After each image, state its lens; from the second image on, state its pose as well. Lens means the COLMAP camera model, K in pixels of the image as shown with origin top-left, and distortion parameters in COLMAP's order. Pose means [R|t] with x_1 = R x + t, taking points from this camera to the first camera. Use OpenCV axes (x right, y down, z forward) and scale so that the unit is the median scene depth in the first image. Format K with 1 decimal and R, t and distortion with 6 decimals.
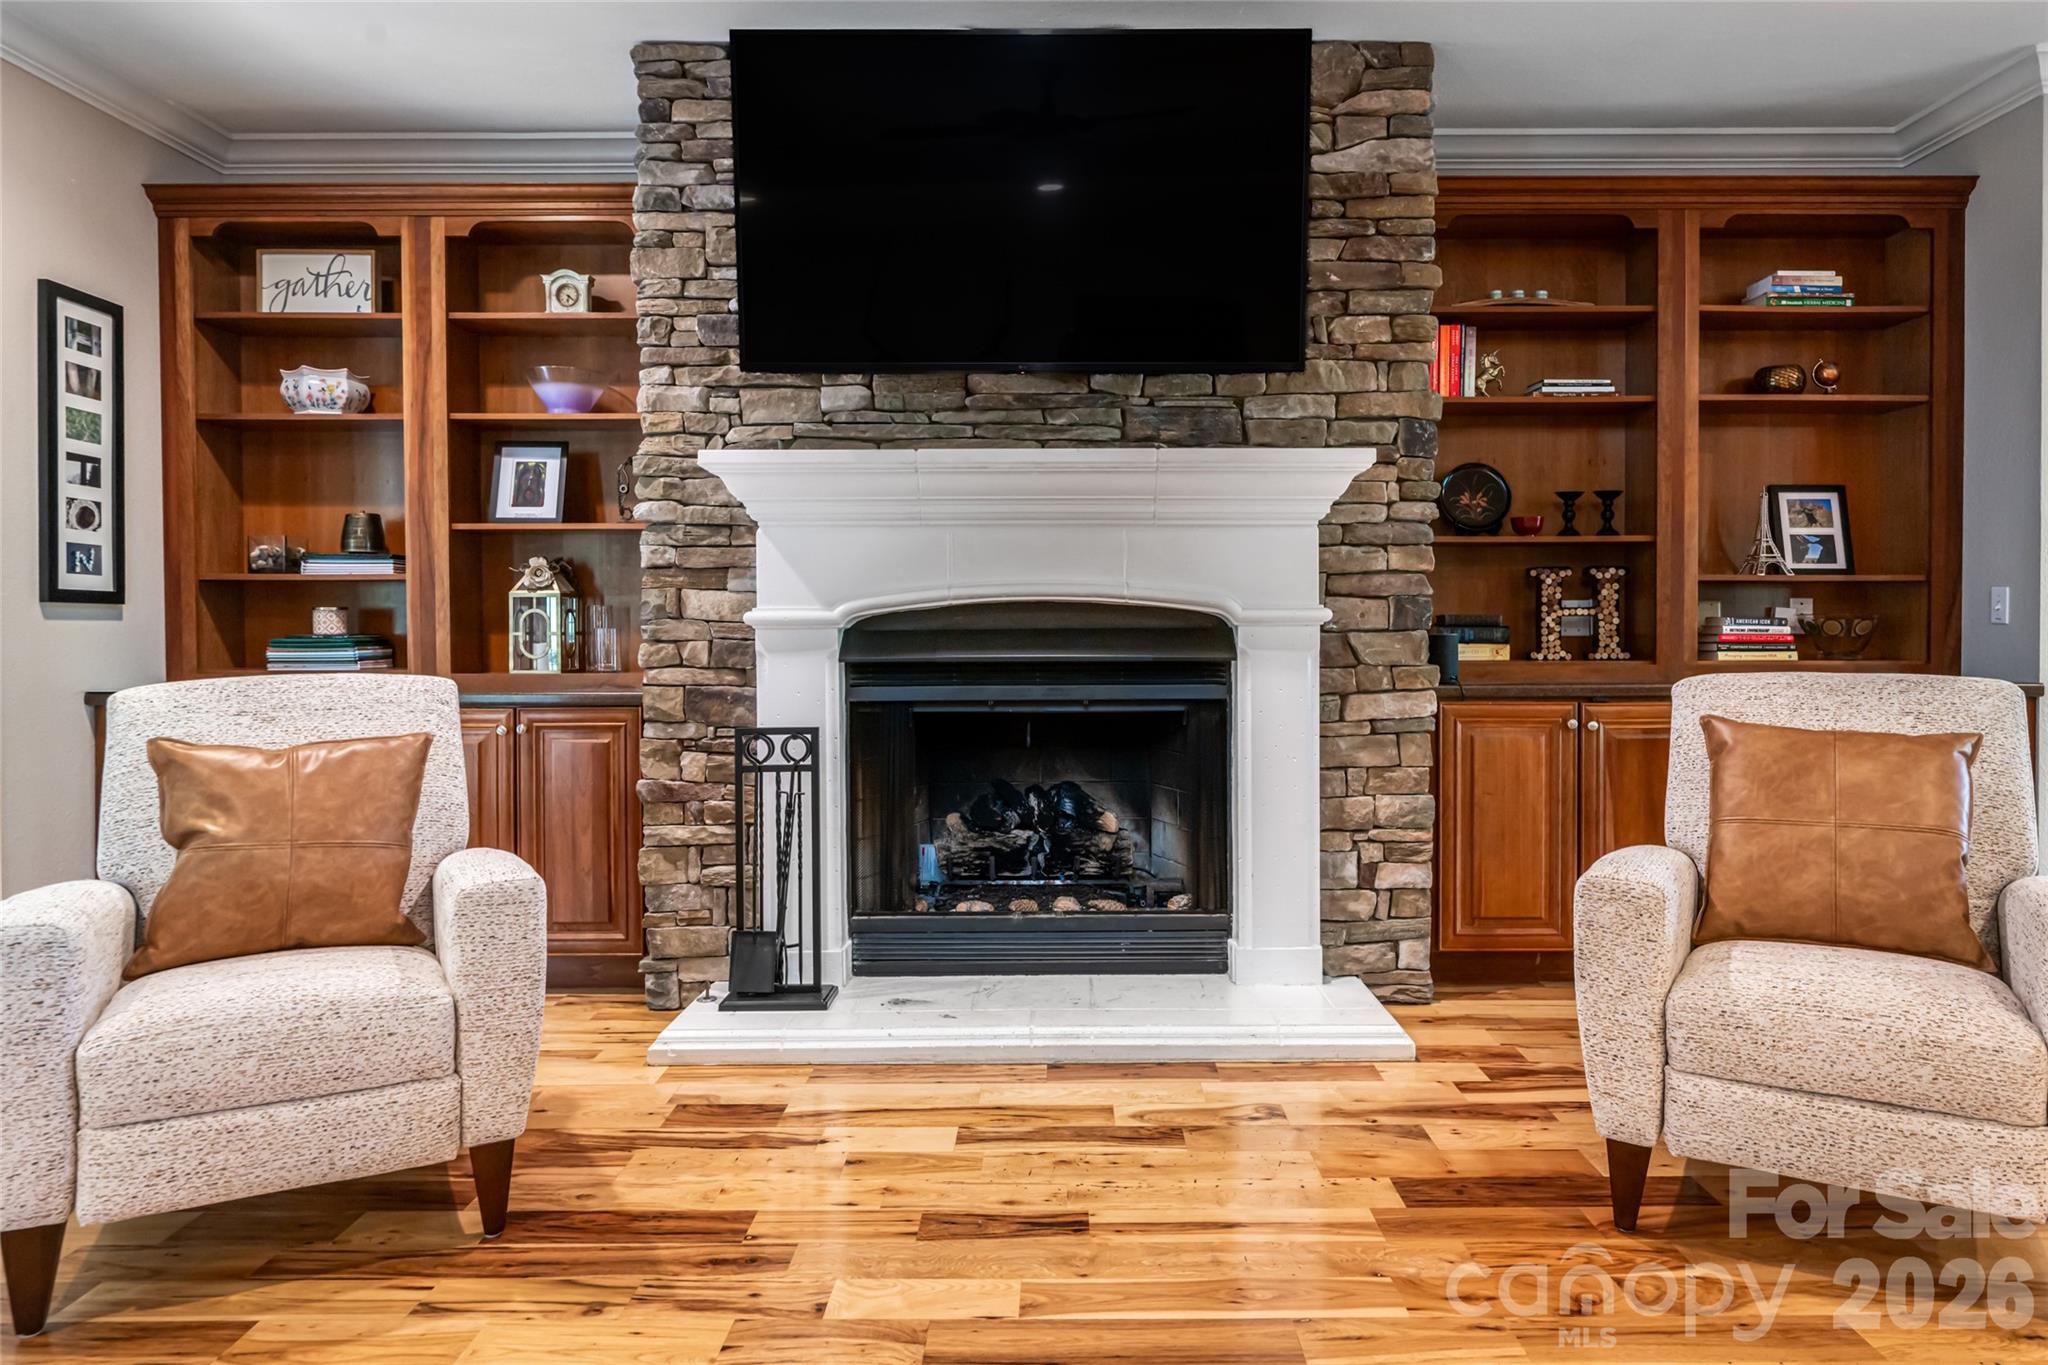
lens RADIAL K [[1282.7, 0, 1055.0], [0, 1282.7, 644.9], [0, 0, 1]] dist [-0.001015, 0.000775]
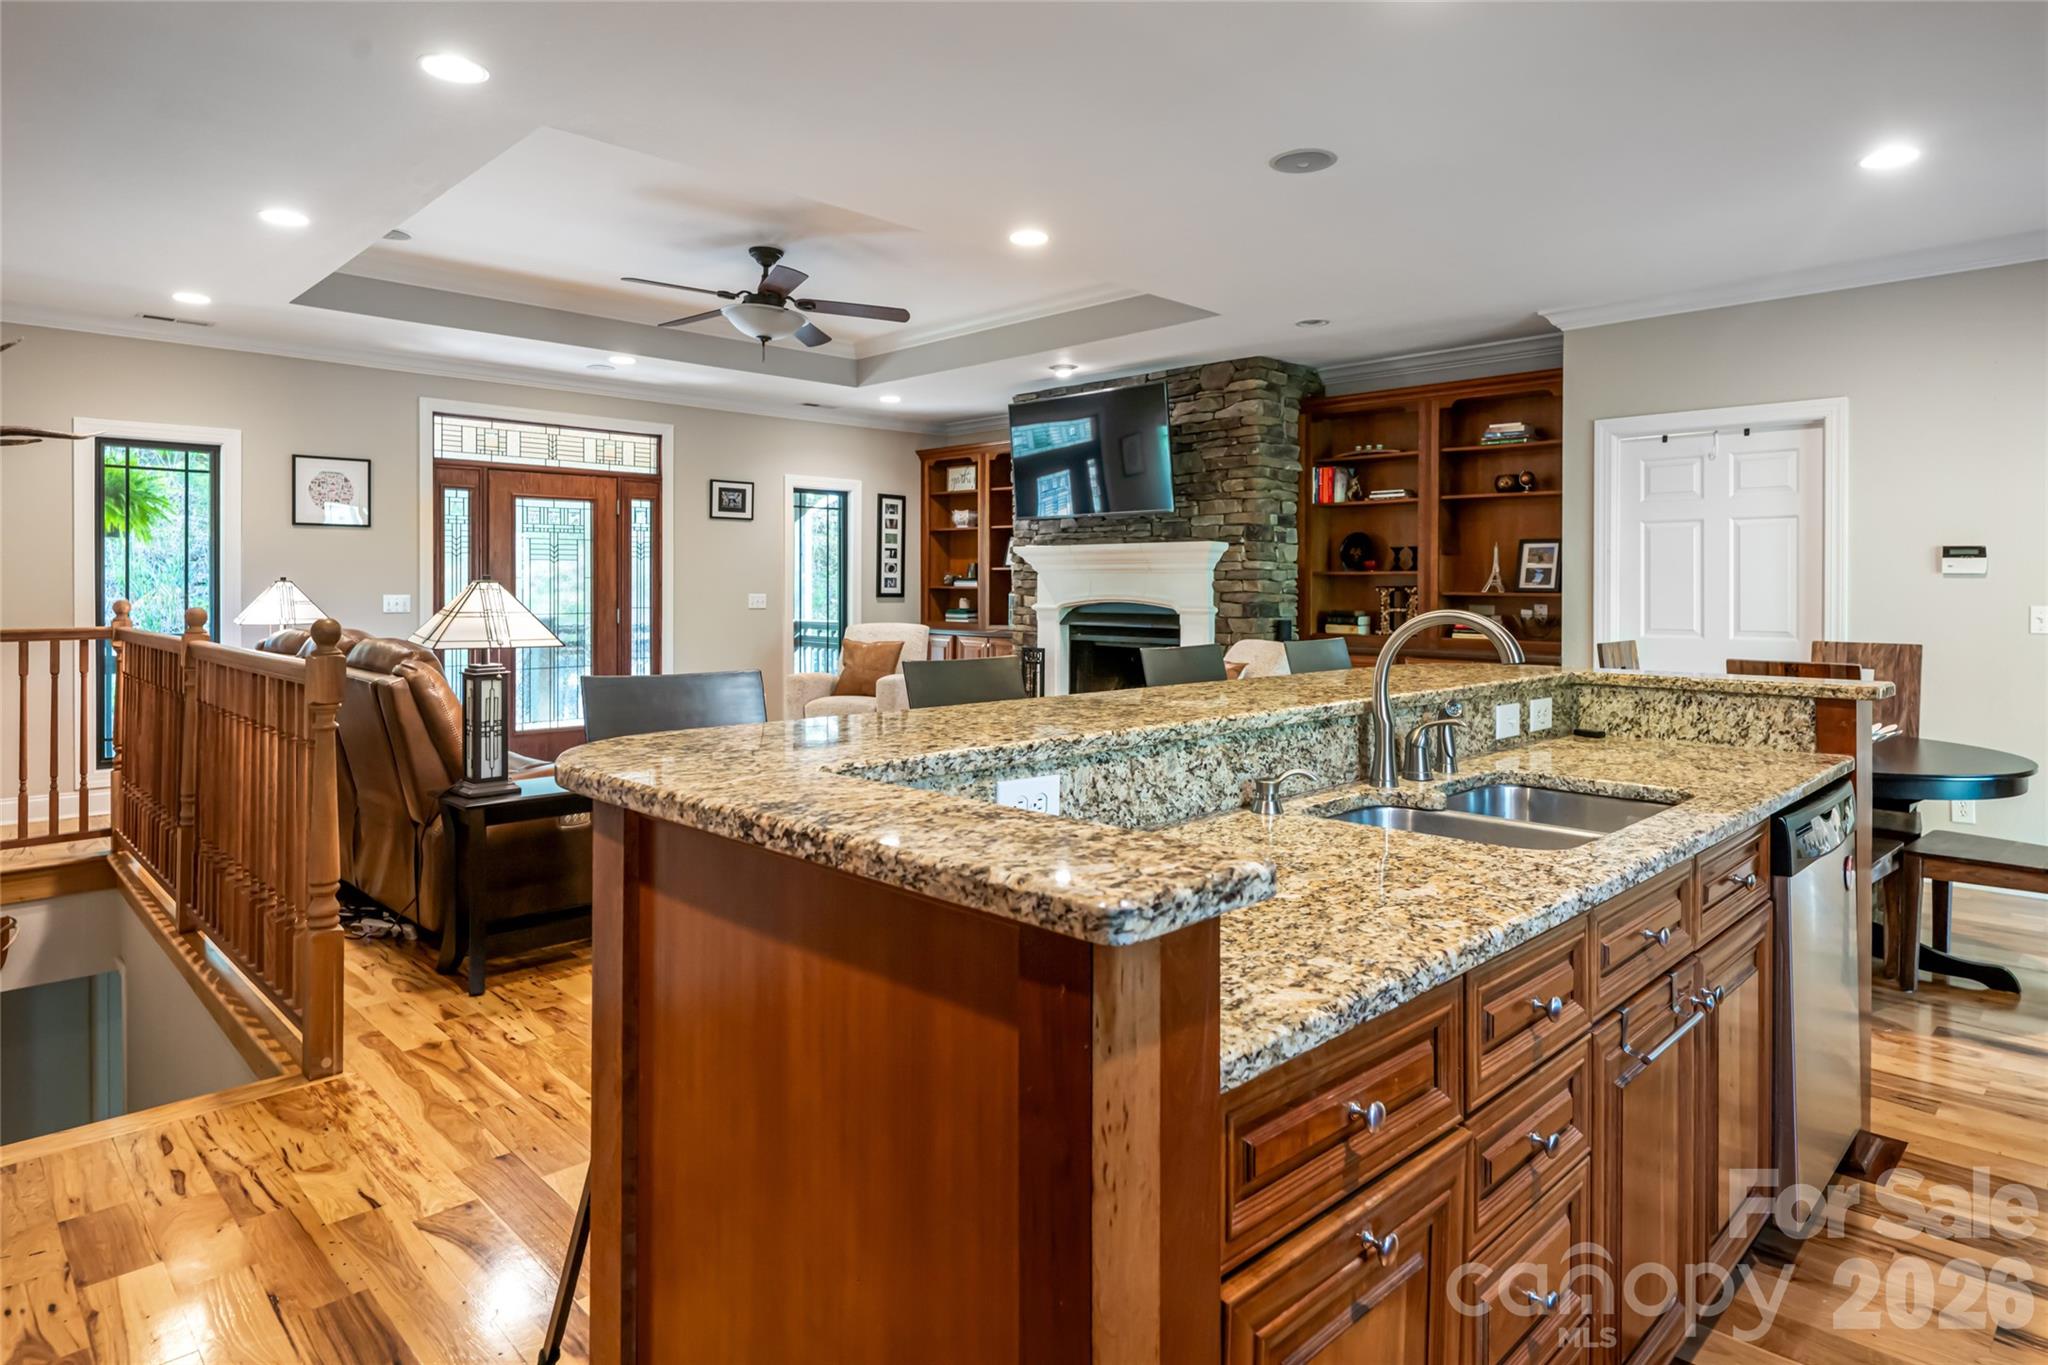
lens RADIAL K [[1164.3, 0, 1029.7], [0, 1164.3, 594.6], [0, 0, 1]] dist [-0.000974, 0.000894]
pose [[0.701622, 0.012077, -0.712447, 1.455938], [-0.017005, 0.999855, 0.000203, -0.046156], [0.712346, 0.011972, 0.701726, -0.704336]]
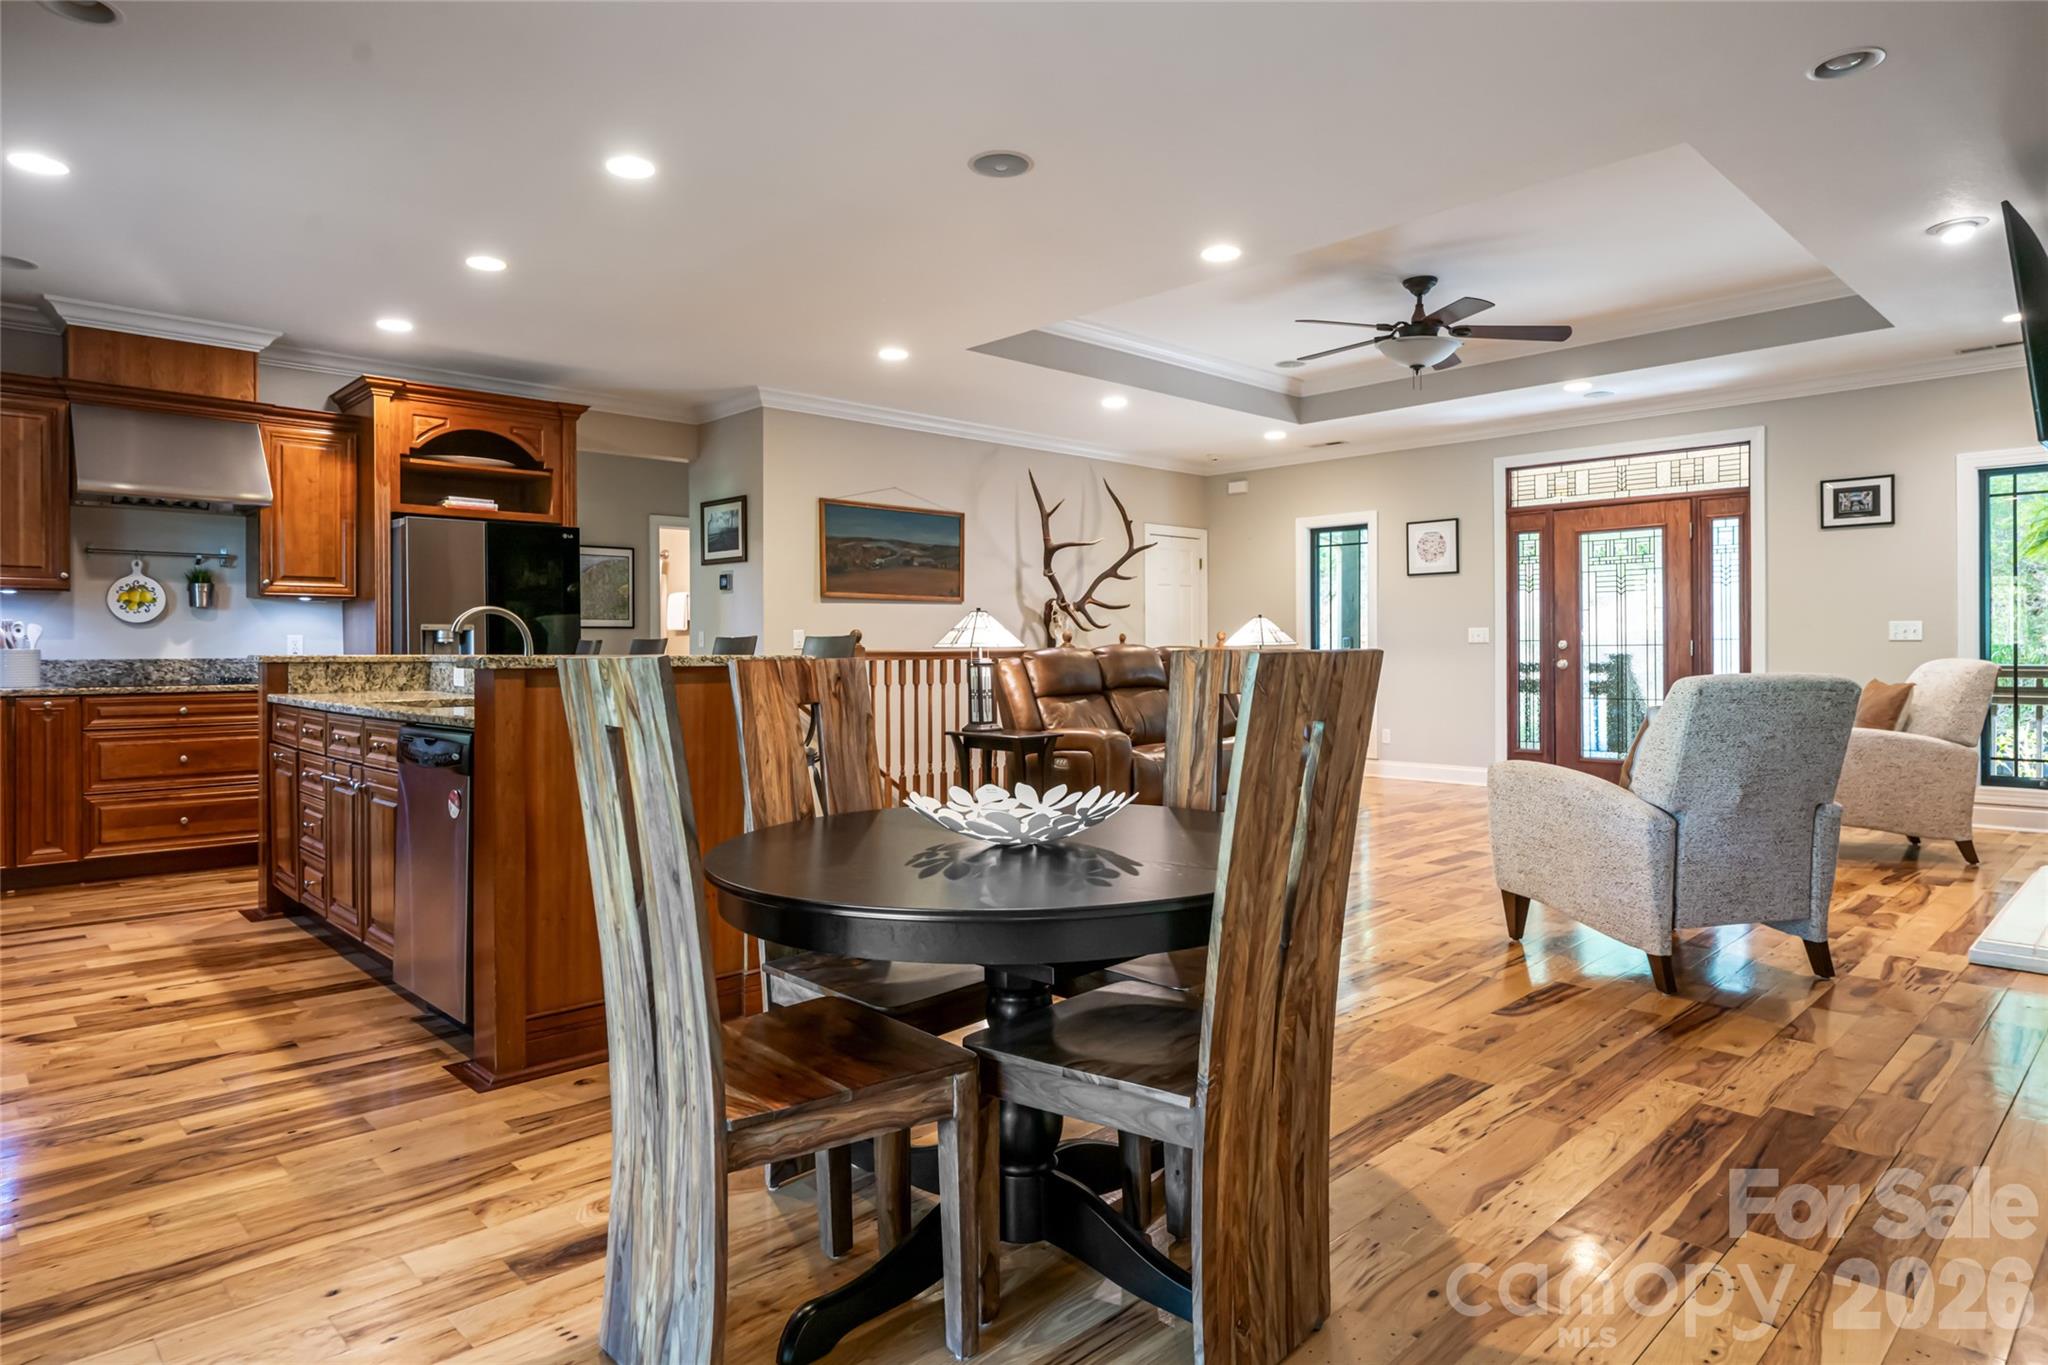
lens RADIAL K [[1164.3, 0, 1019.1], [0, 1164.3, 641.6], [0, 0, 1]] dist [-0.000974, 0.000894]
pose [[-0.724513, 0.005584, -0.689238, 1.599677], [-0.001500, 0.999952, 0.009679, -0.019686], [0.689259, 0.008046, -0.724470, 1.044277]]
